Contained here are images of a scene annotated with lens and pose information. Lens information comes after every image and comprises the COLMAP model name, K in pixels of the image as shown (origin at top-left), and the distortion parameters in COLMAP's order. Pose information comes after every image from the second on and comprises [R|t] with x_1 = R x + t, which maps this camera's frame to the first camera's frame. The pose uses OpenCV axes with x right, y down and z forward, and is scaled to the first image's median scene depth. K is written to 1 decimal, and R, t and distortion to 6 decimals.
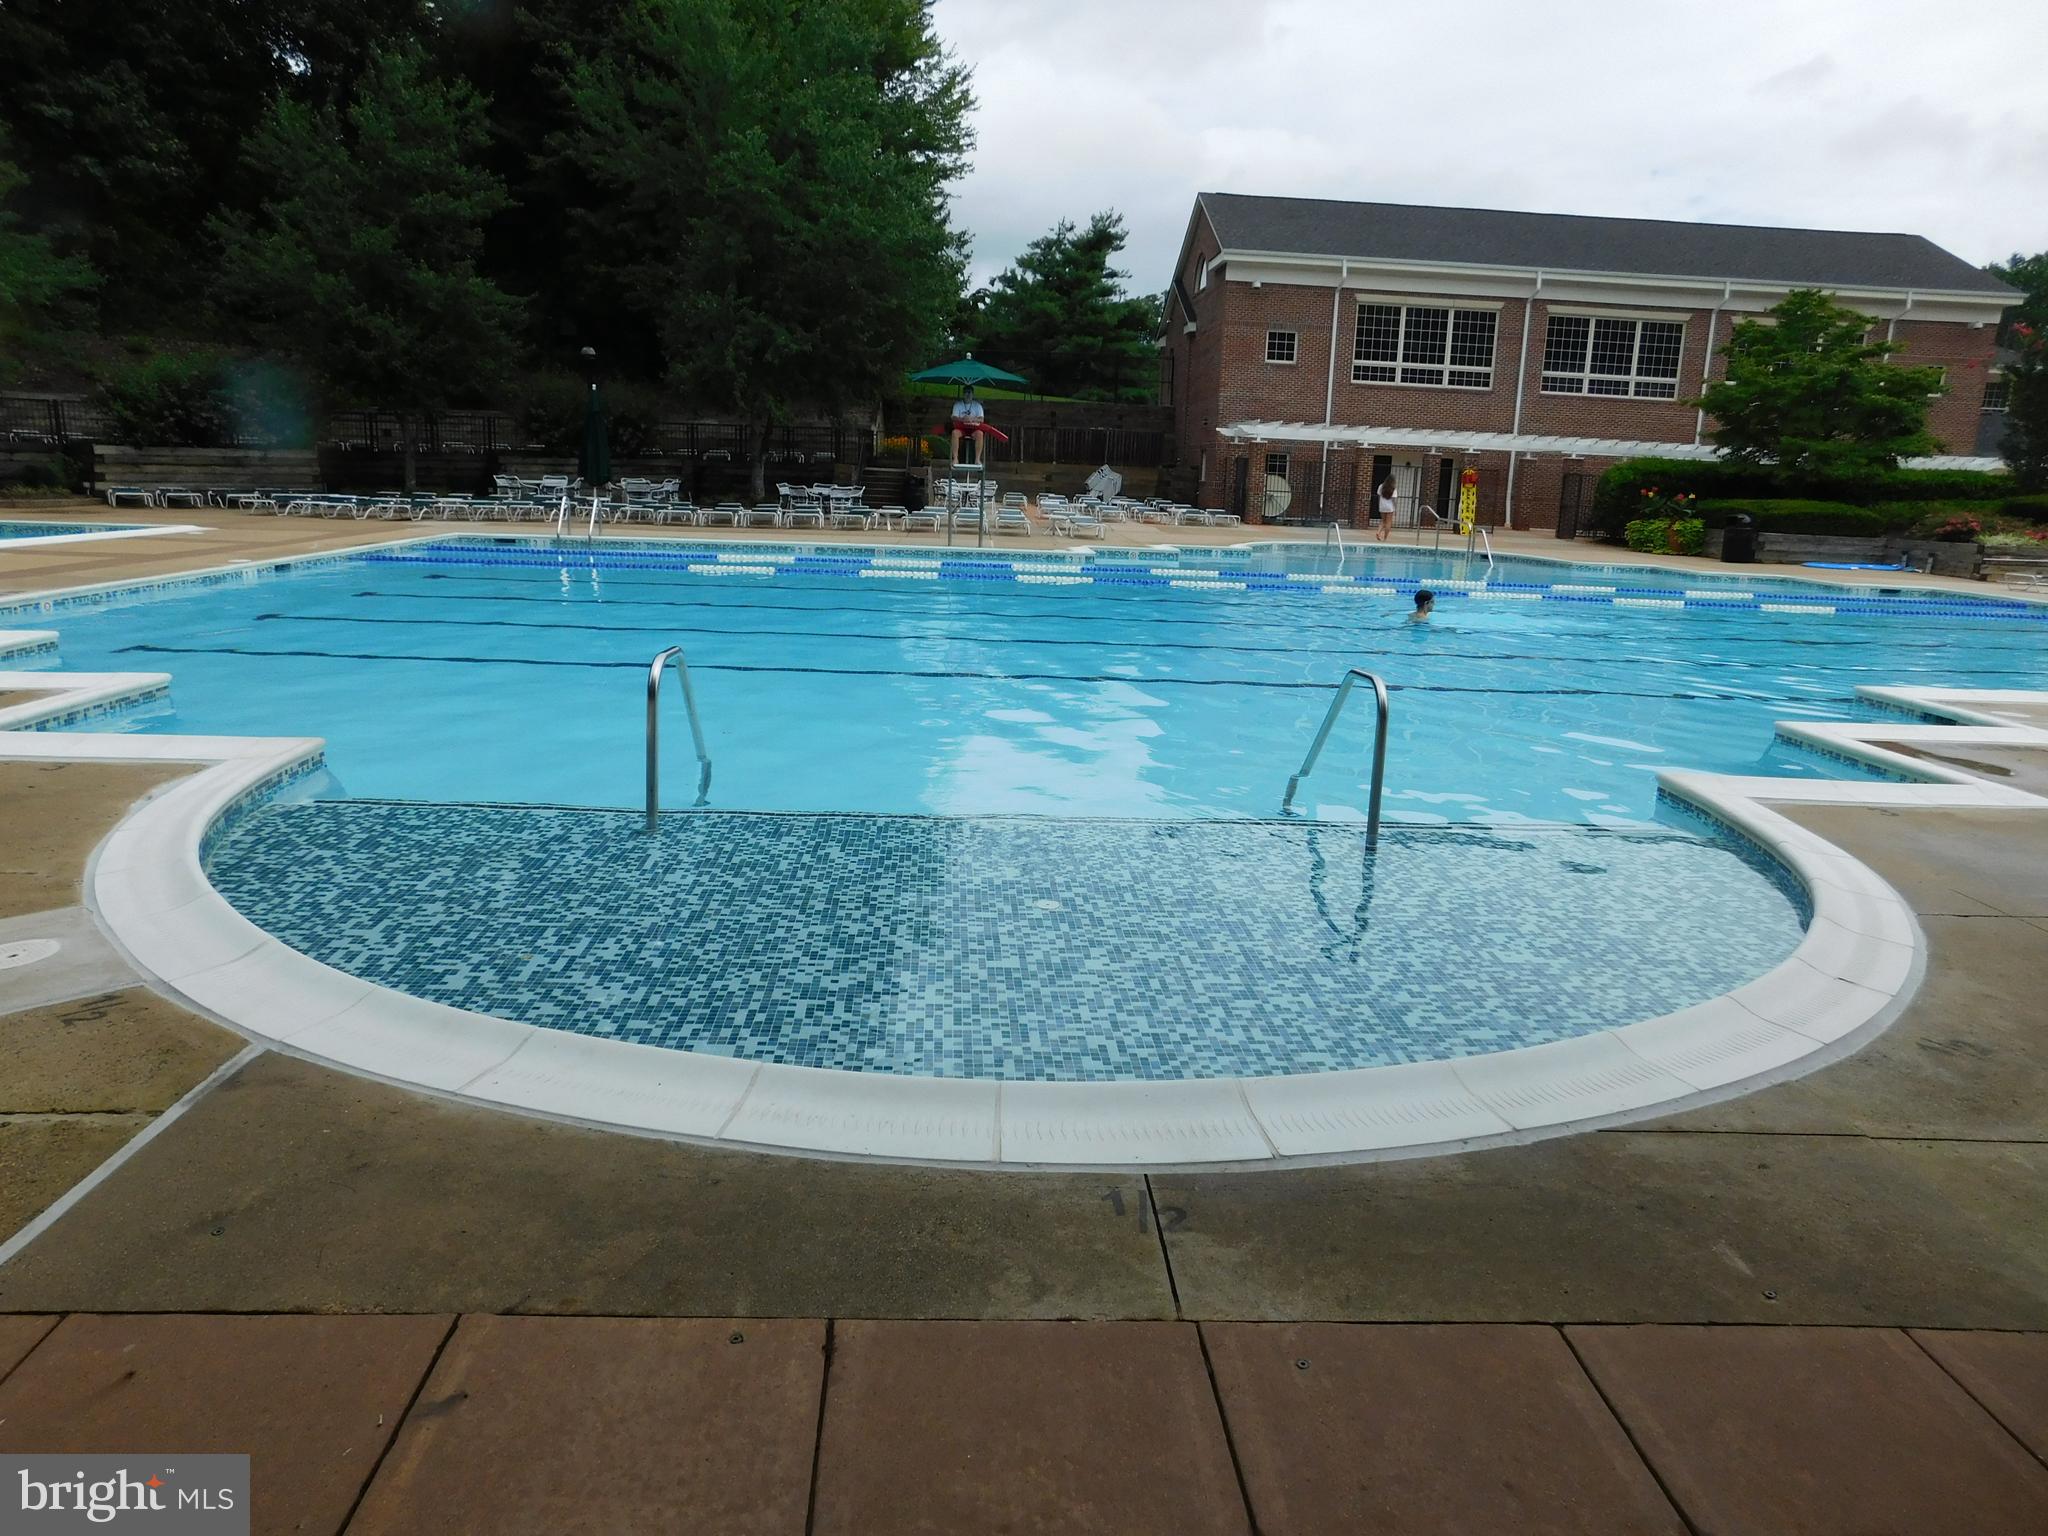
lens RADIAL K [[1377.0, 0, 1025.1], [0, 1377.0, 765.8], [0, 0, 1]] dist [-0.000781, -0.000180]
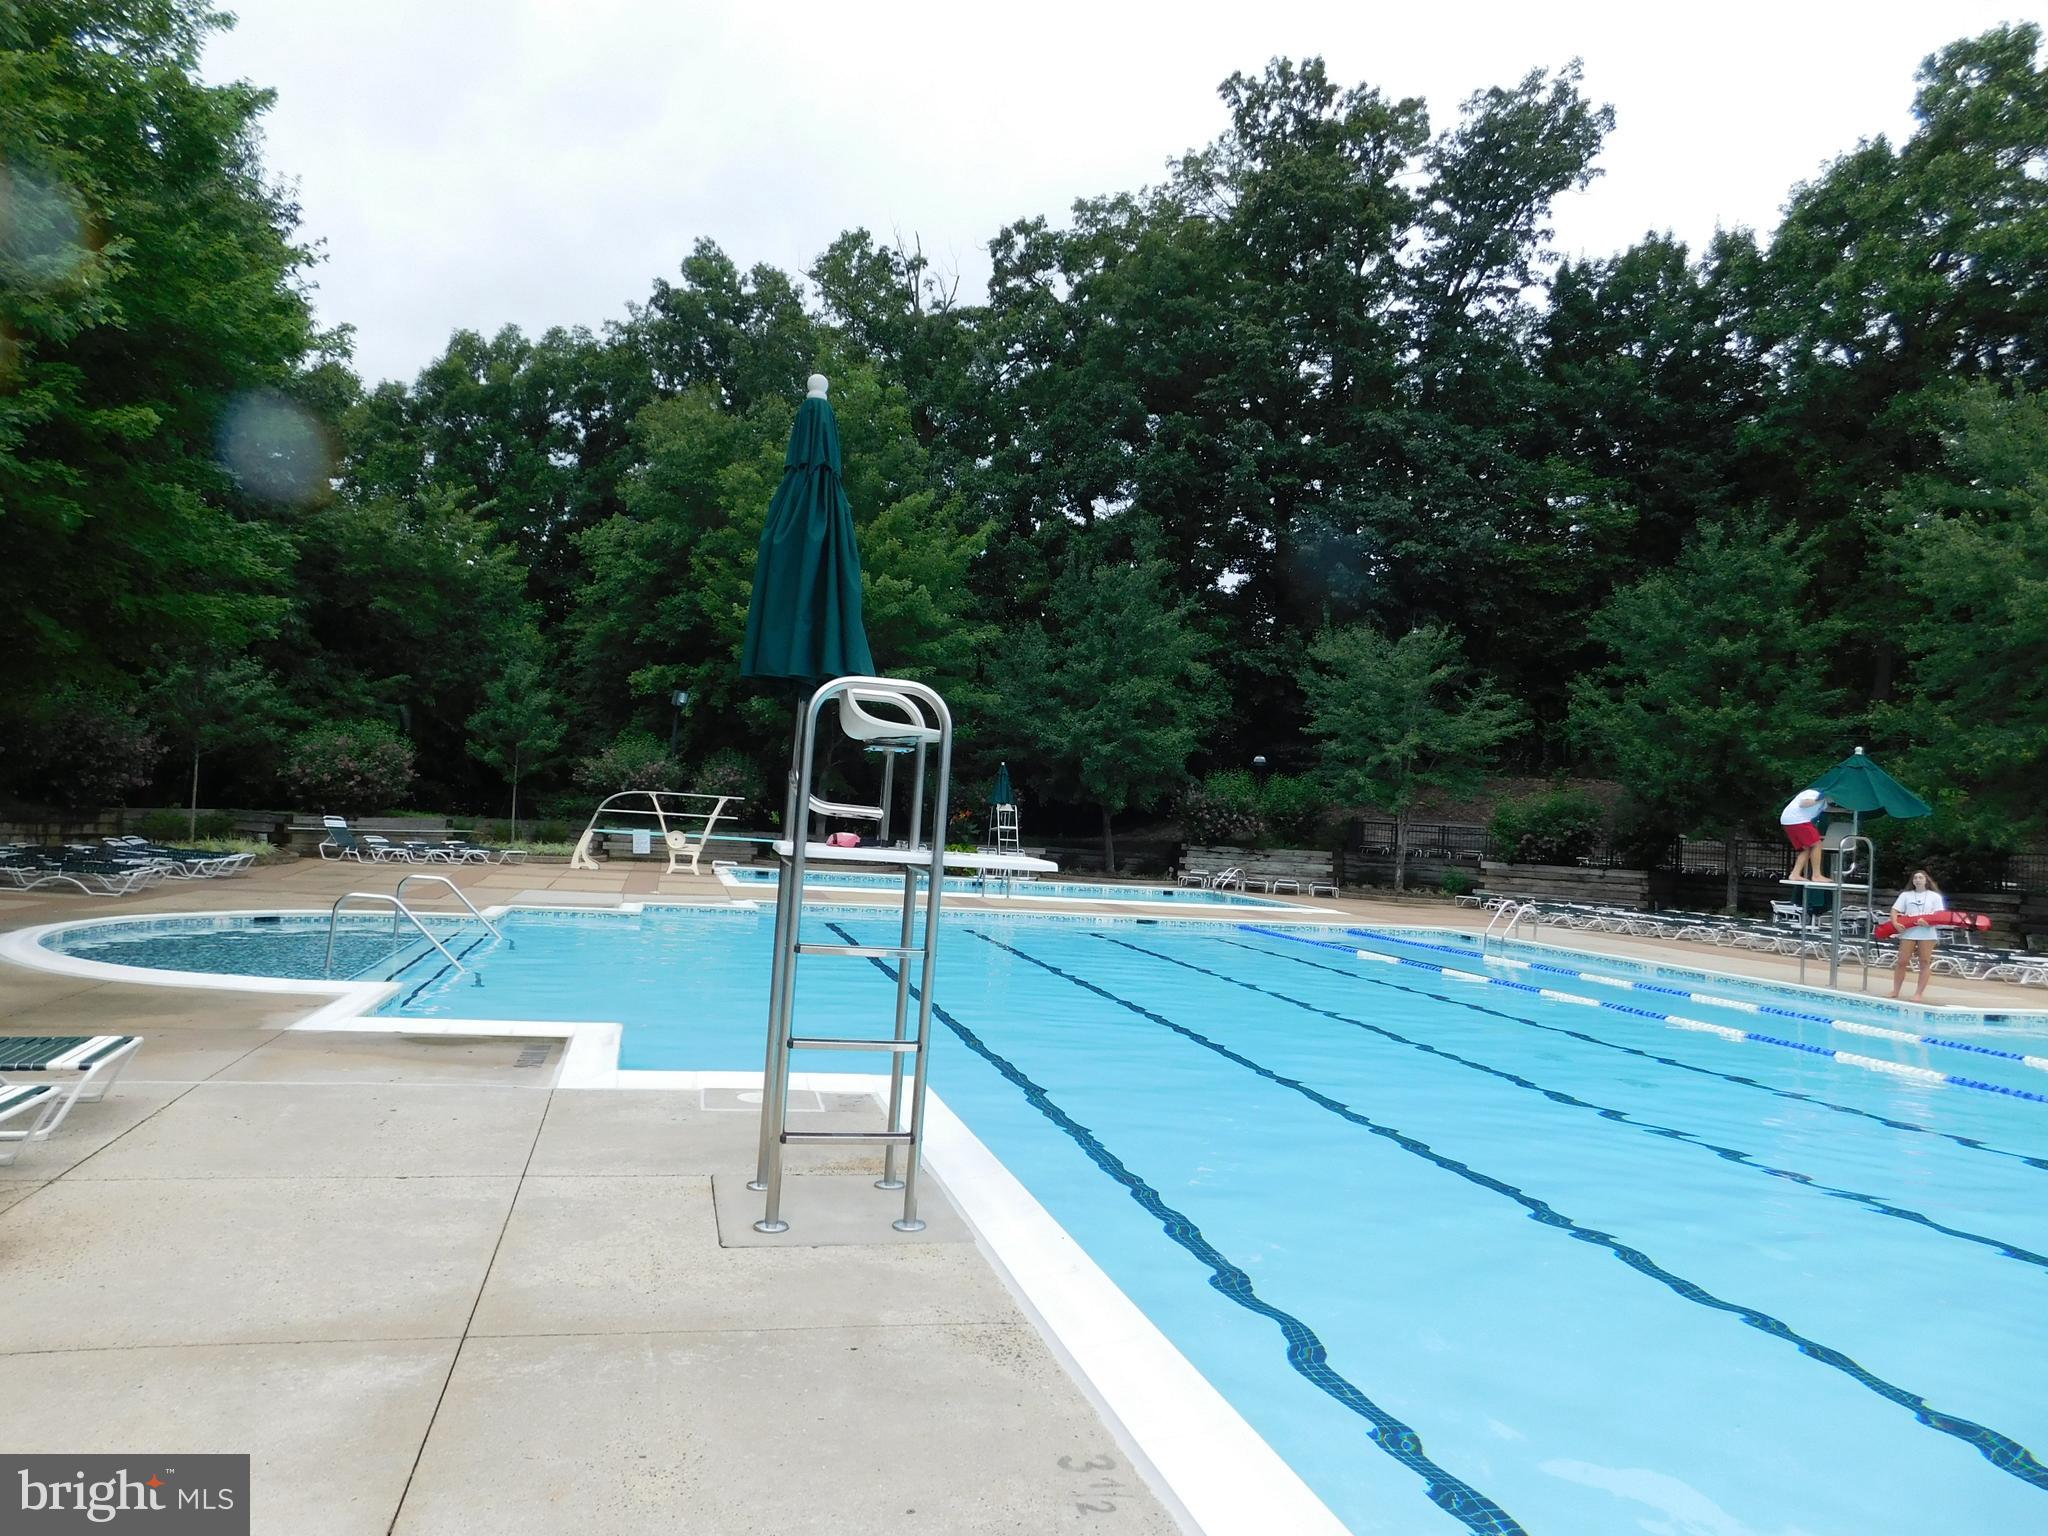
lens RADIAL K [[1377.0, 0, 1024.1], [0, 1377.0, 767.8], [0, 0, 1]] dist [-0.000781, -0.000180]
pose [[0.205781, -0.060339, -0.976736, 0.478678], [-0.264022, 0.957662, -0.114785, -0.055116], [0.942309, 0.281500, 0.181138, 0.331767]]
